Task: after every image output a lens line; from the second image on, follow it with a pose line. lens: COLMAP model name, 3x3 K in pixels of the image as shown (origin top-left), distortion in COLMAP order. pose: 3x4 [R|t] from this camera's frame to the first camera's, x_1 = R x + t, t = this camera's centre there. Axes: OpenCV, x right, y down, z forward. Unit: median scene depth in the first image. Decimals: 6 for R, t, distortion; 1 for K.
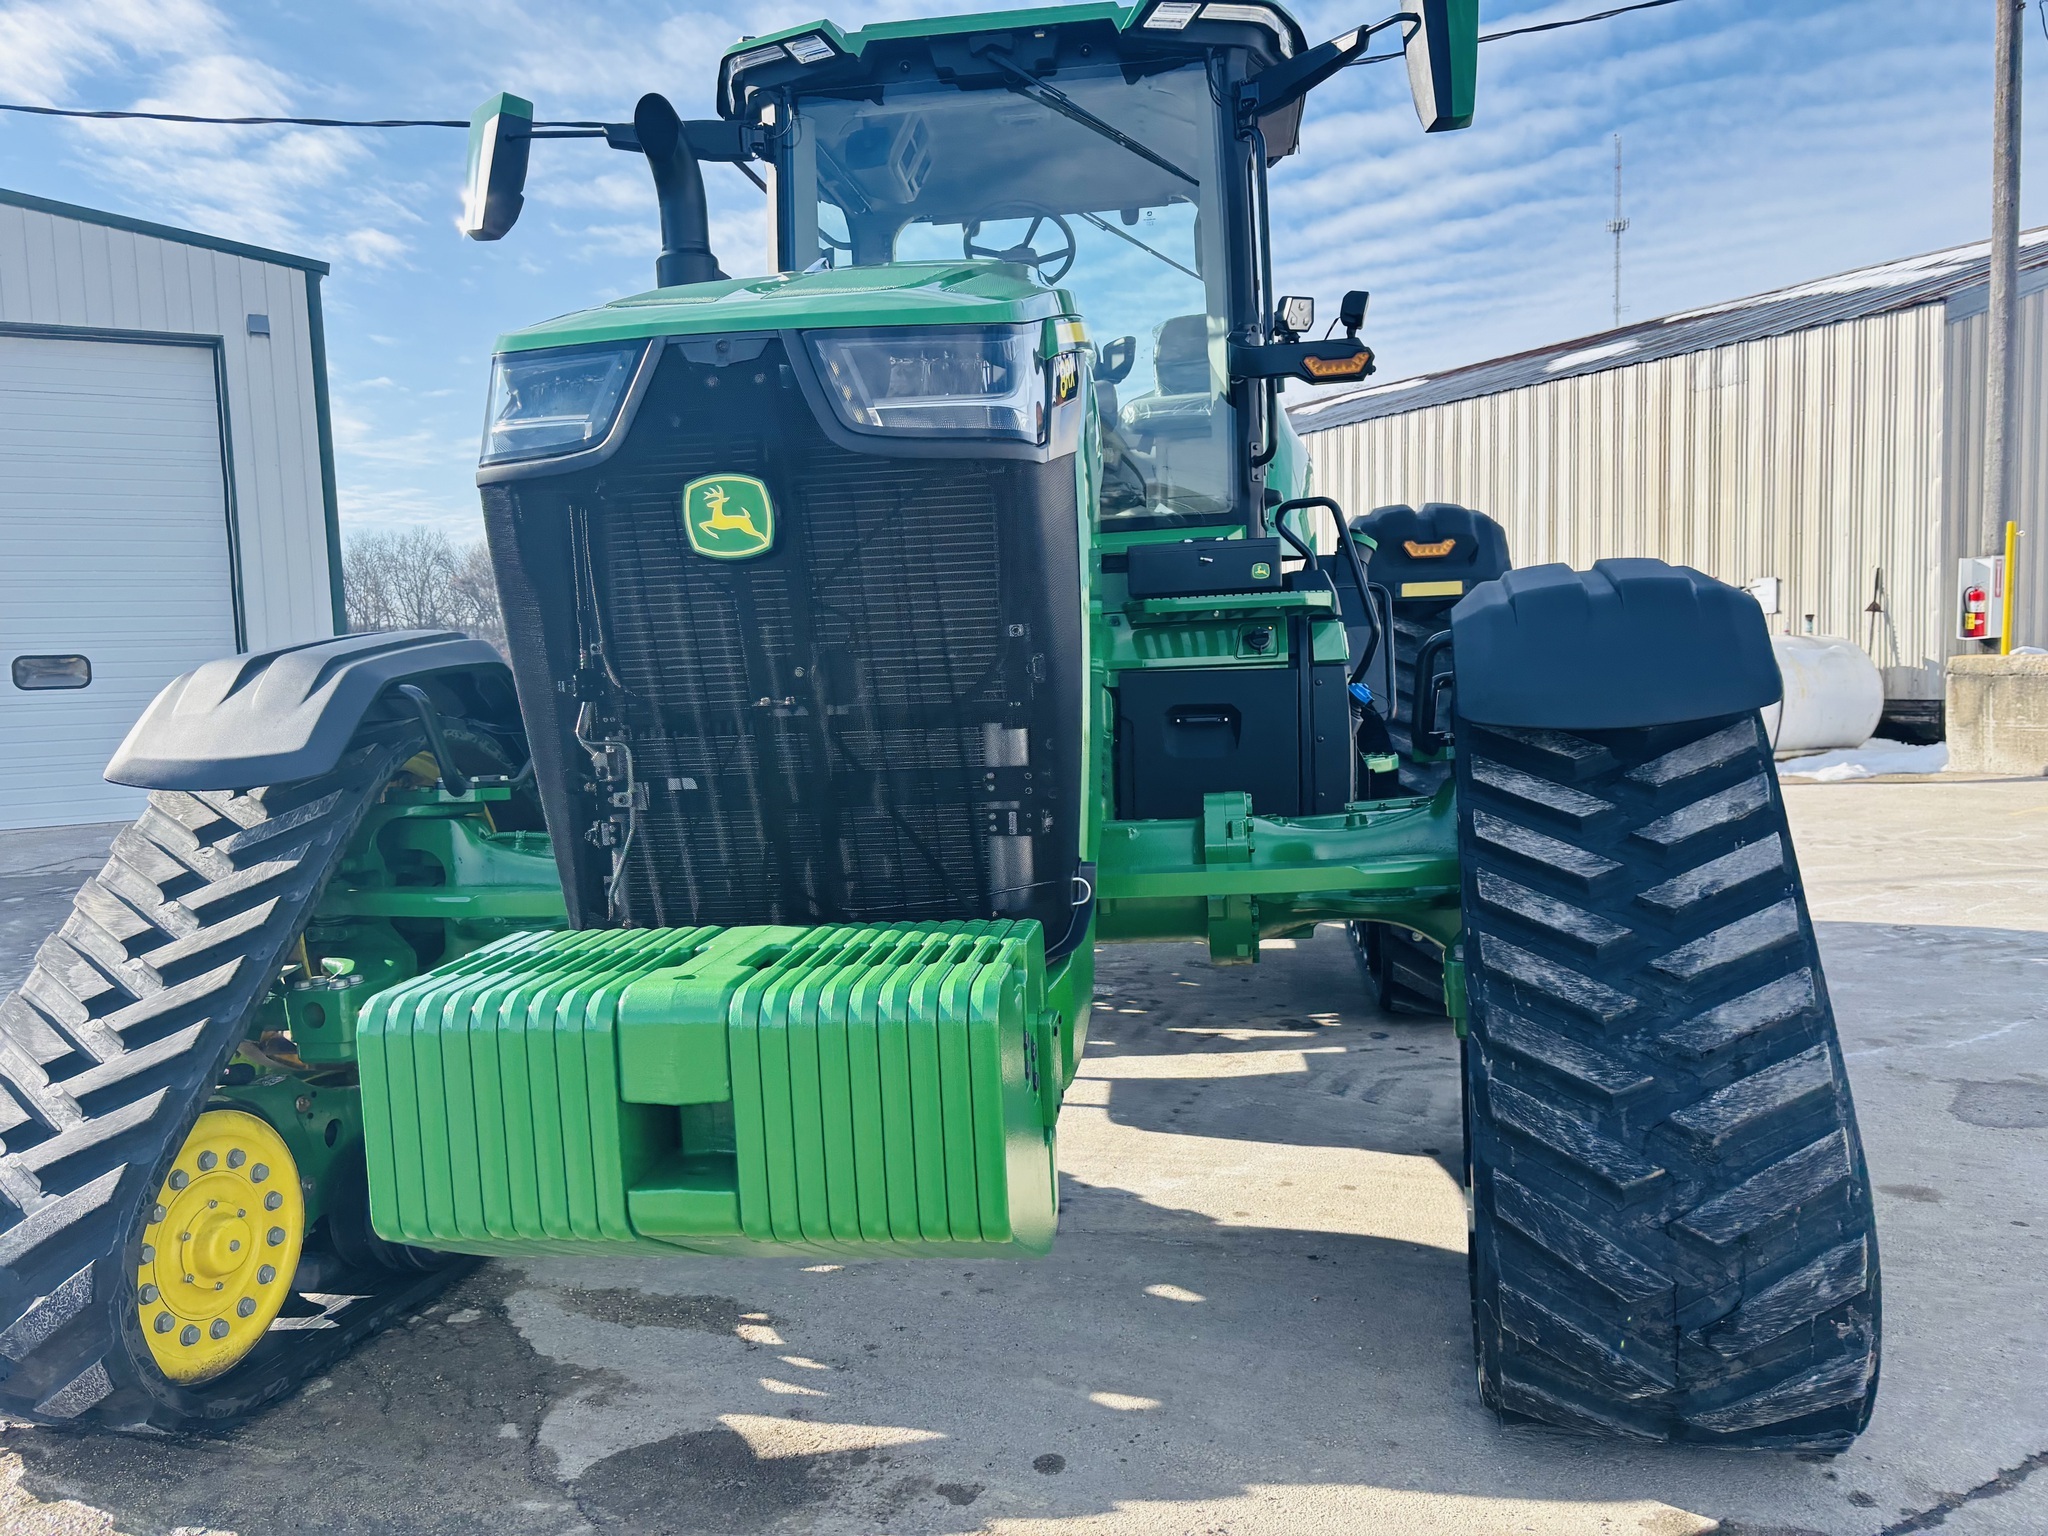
lens RADIAL K [[1541.8, 0, 1046.2], [0, 1541.8, 775.2], [0, 0, 1]] dist [0.044871, -0.039810]
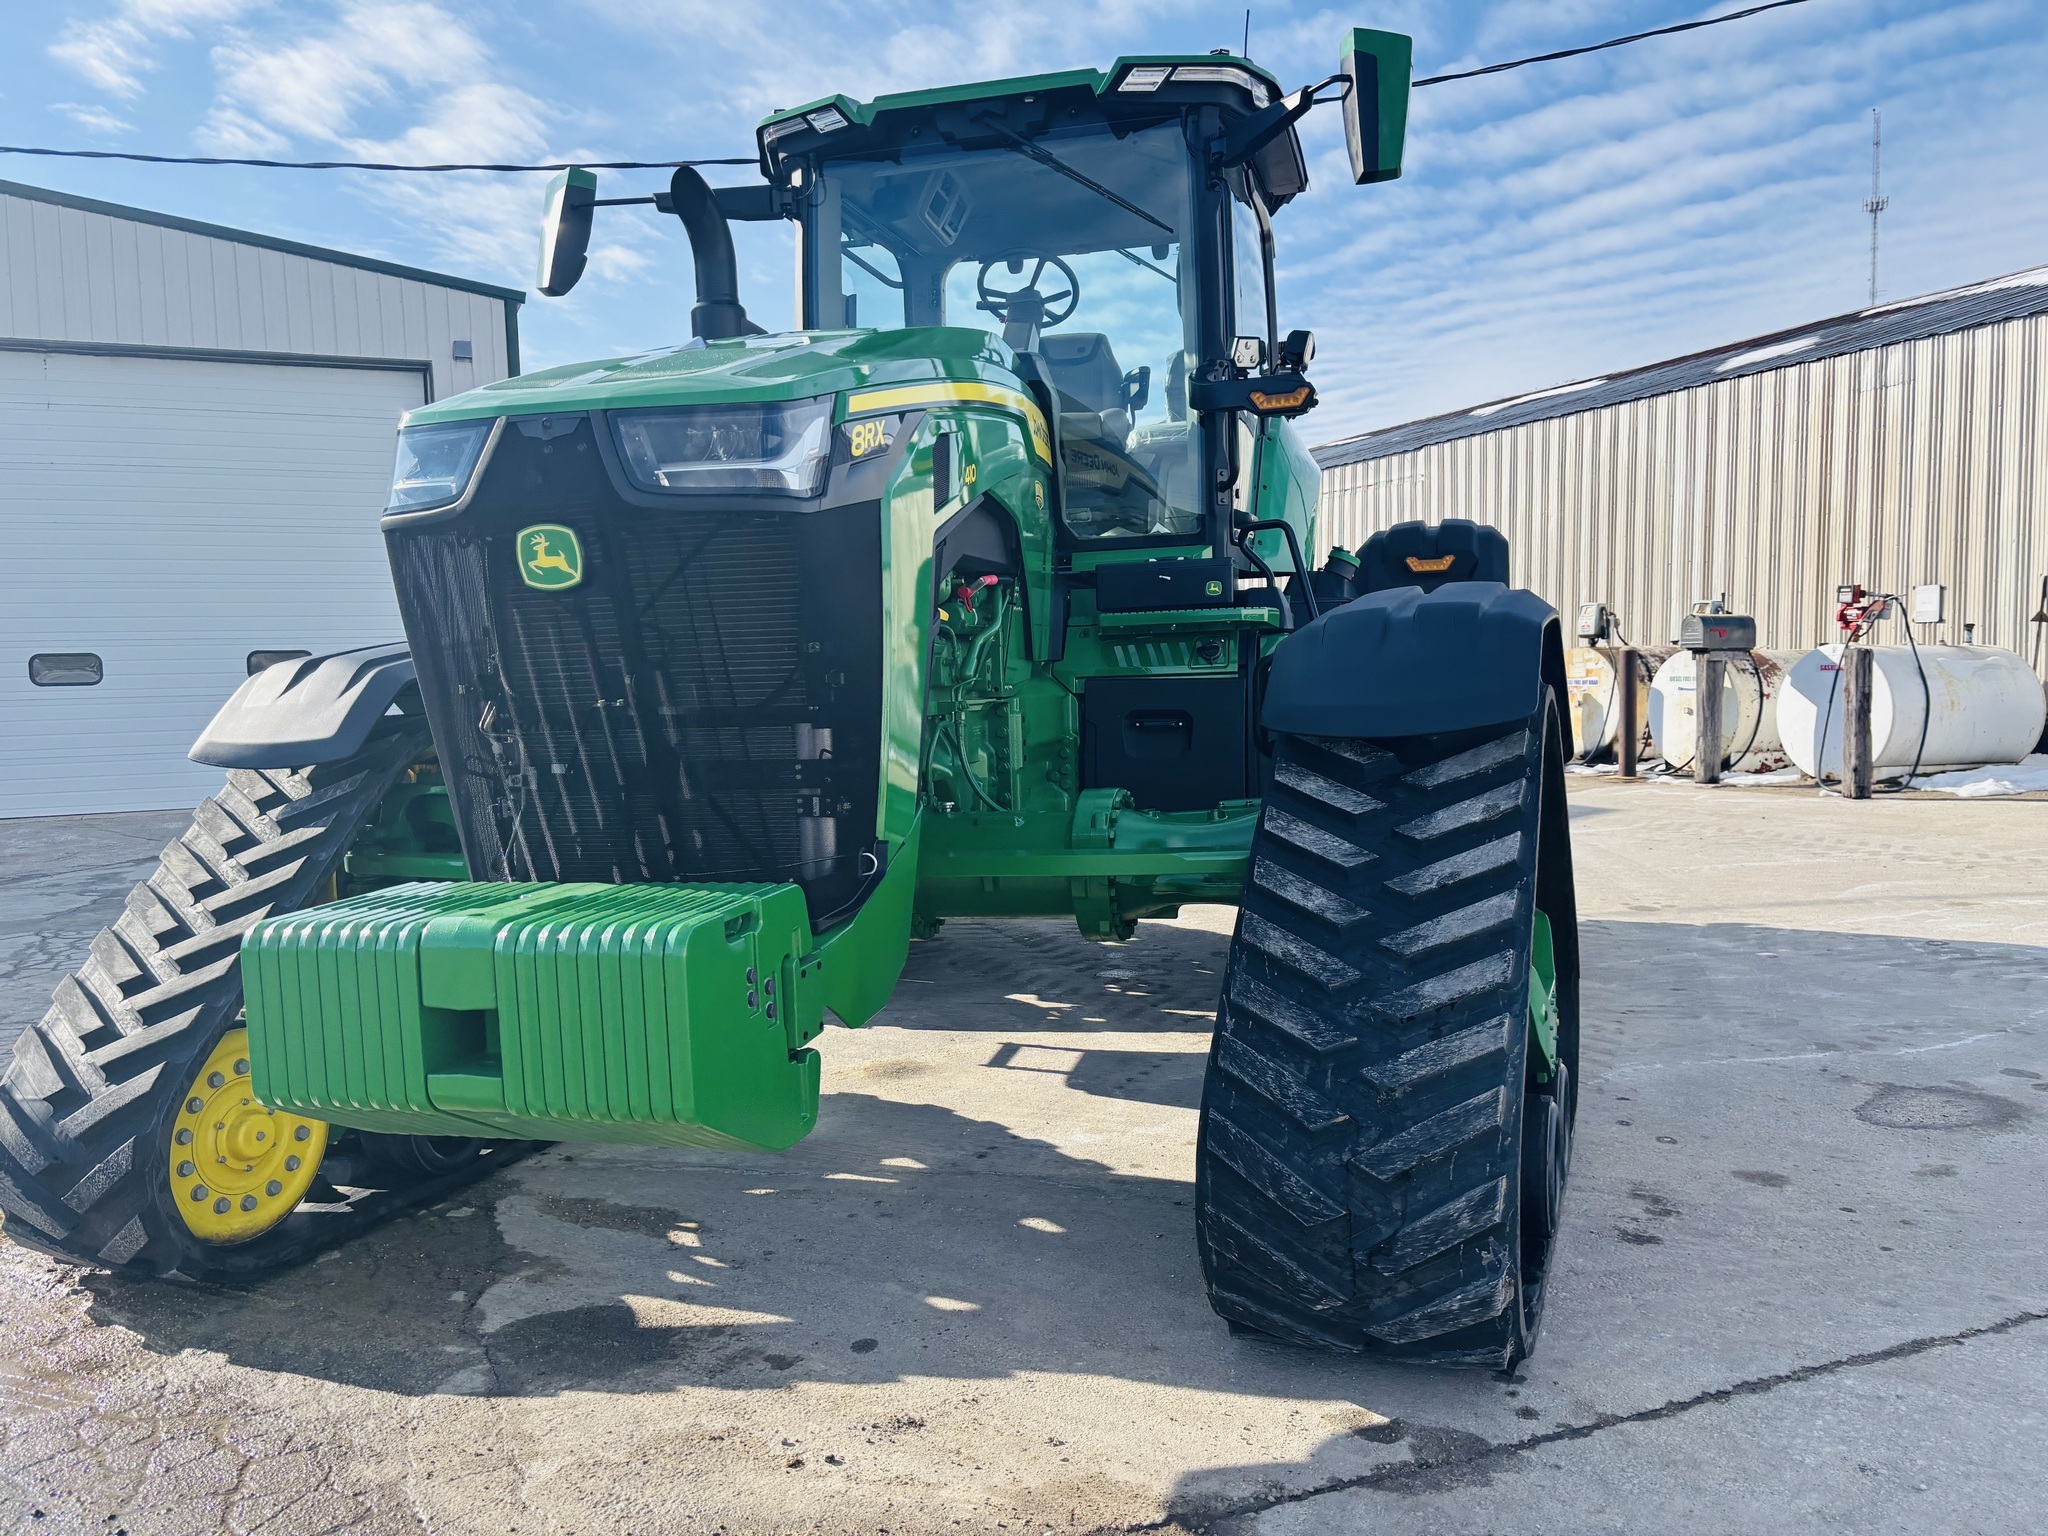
lens RADIAL K [[1541.8, 0, 1050.5], [0, 1541.8, 780.8], [0, 0, 1]] dist [0.044871, -0.039810]
pose [[0.991219, 0.019985, -0.130711, 0.241385], [-0.019545, 0.999798, 0.004652, 0.001270], [0.130777, -0.002056, 0.991410, -0.134498]]
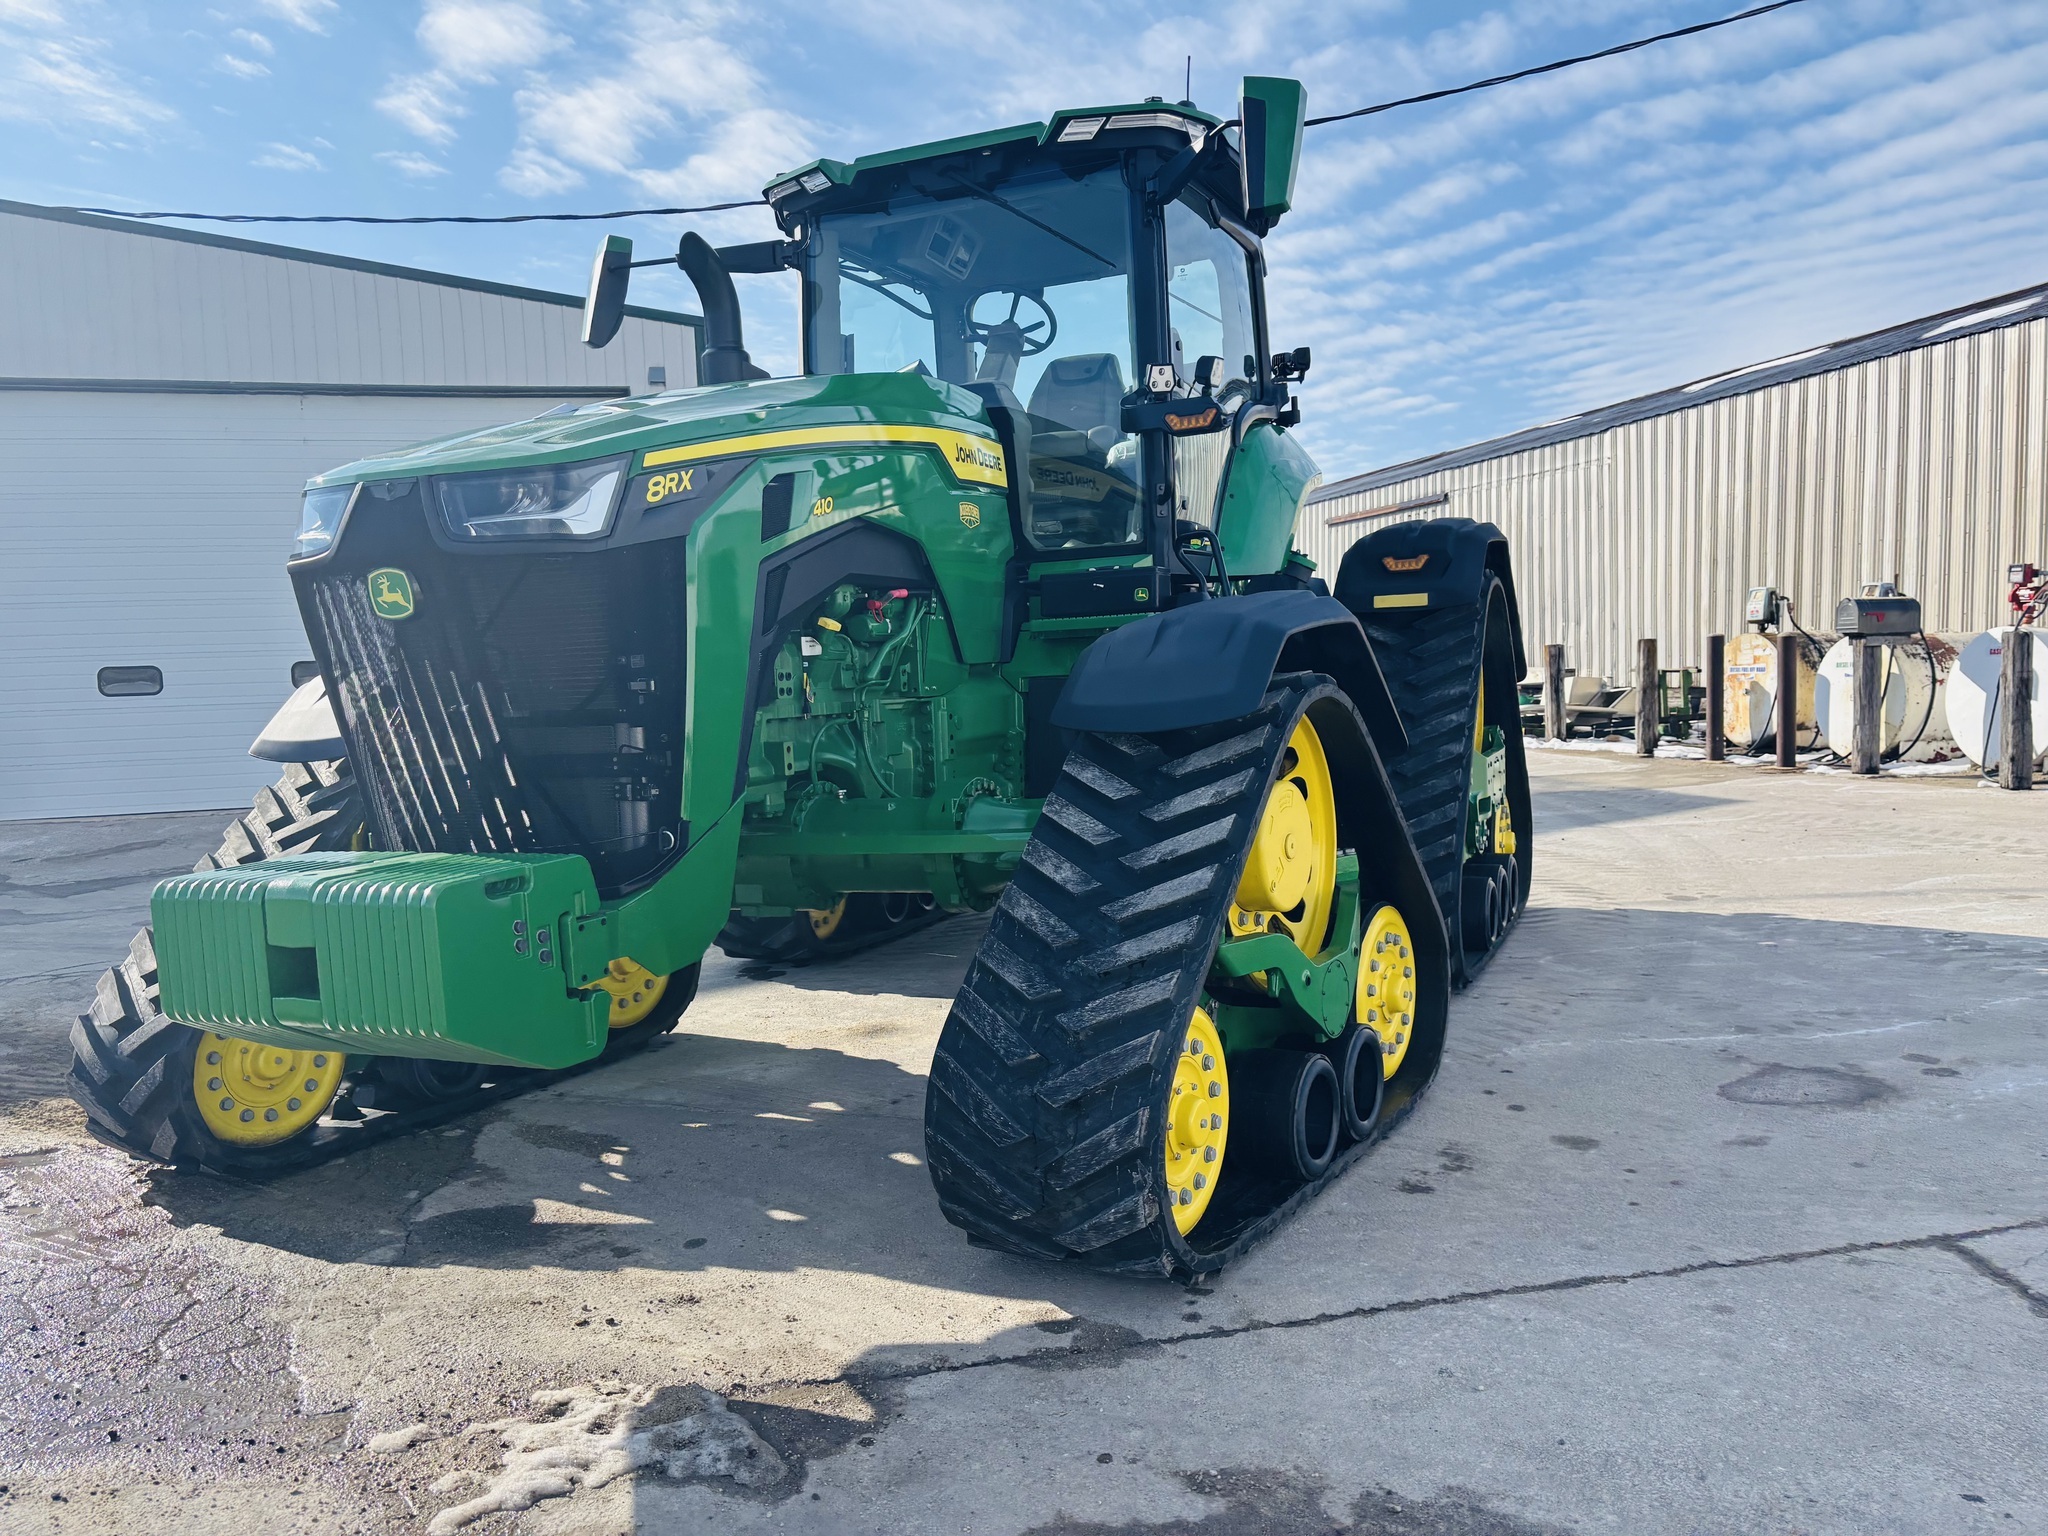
lens RADIAL K [[1541.8, 0, 1054.2], [0, 1541.8, 773.3], [0, 0, 1]] dist [0.044871, -0.039810]
pose [[0.957771, 0.018853, -0.286914, 0.595155], [-0.017248, 0.999818, 0.008123, -0.003951], [0.287015, -0.002831, 0.957922, -0.221993]]
